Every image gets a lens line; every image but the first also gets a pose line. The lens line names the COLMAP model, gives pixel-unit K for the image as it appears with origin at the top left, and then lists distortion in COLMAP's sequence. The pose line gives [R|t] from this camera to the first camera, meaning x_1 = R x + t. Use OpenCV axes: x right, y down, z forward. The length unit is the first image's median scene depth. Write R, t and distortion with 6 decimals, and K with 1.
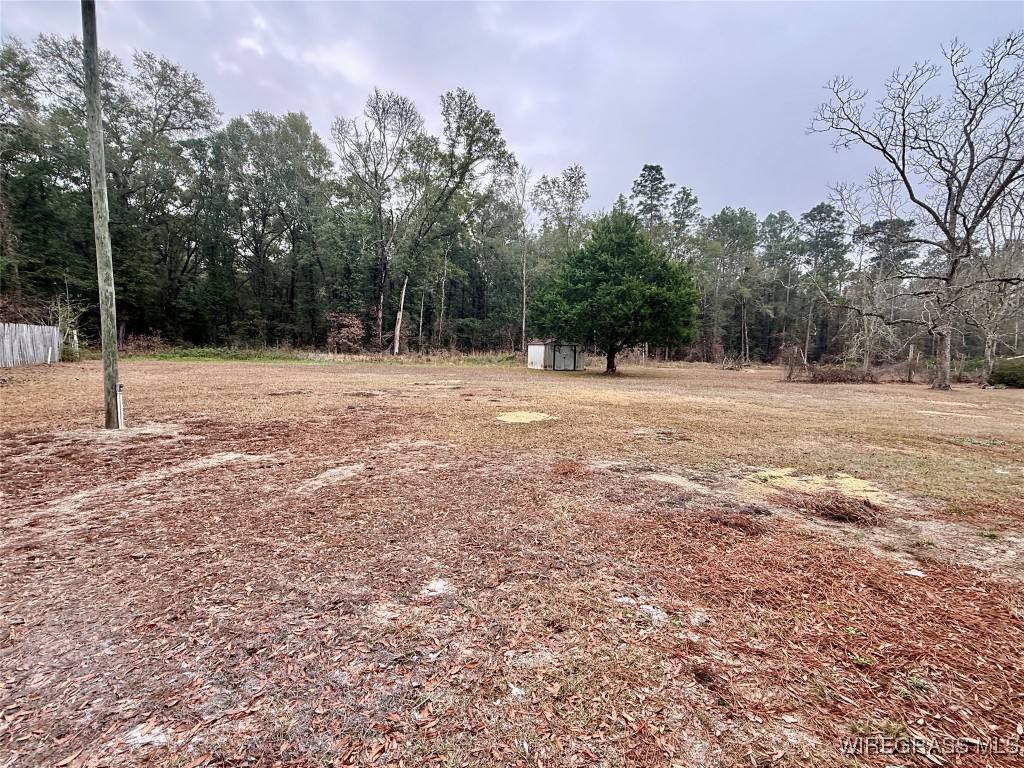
lens RADIAL K [[471.2, 0, 511.1], [0, 471.2, 386.3], [0, 0, 1]] dist [0.000917, 0.000049]
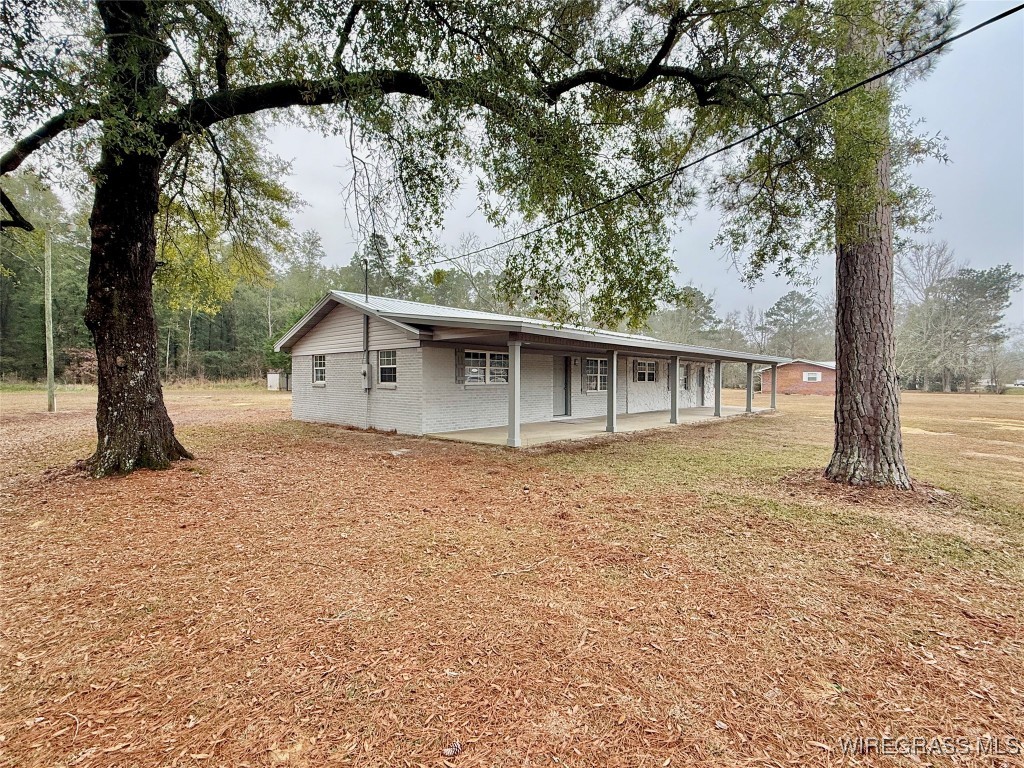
lens RADIAL K [[471.2, 0, 513.7], [0, 471.2, 384.2], [0, 0, 1]] dist [0.000917, 0.000049]
pose [[0.891371, -0.032309, 0.452121, 0.033235], [0.059244, 0.997204, -0.045539, 0.031064], [-0.449386, 0.067378, 0.890793, -0.340979]]
